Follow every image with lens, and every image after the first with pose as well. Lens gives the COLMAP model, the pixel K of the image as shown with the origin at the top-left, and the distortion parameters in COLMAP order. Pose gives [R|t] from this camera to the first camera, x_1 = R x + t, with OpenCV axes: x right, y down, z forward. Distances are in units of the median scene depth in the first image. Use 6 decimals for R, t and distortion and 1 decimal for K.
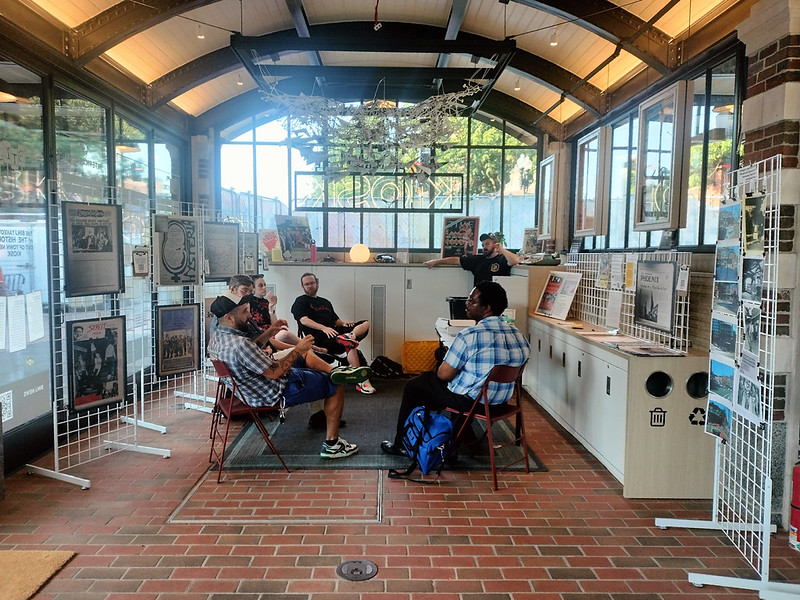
lens RADIAL K [[585.5, 0, 397.2], [0, 585.5, 293.7], [0, 0, 1]] dist [0.019947, -0.005435]
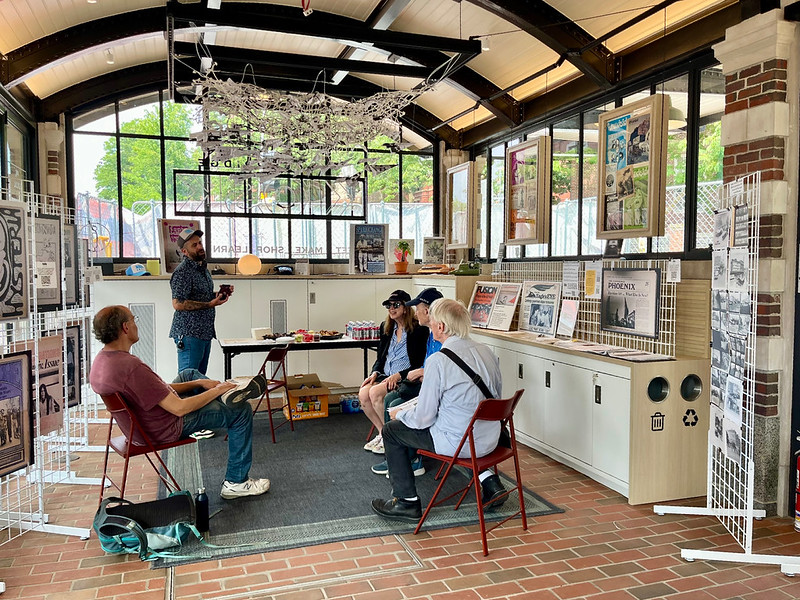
lens RADIAL K [[618.7, 0, 406.6], [0, 618.7, 299.5], [0, 0, 1]] dist [0.010456, 0.005387]
pose [[0.958426, -0.028147, 0.283949, -0.197609], [0.031021, 0.999503, -0.005628, -0.006760], [-0.283650, 0.014202, 0.958823, 0.065876]]
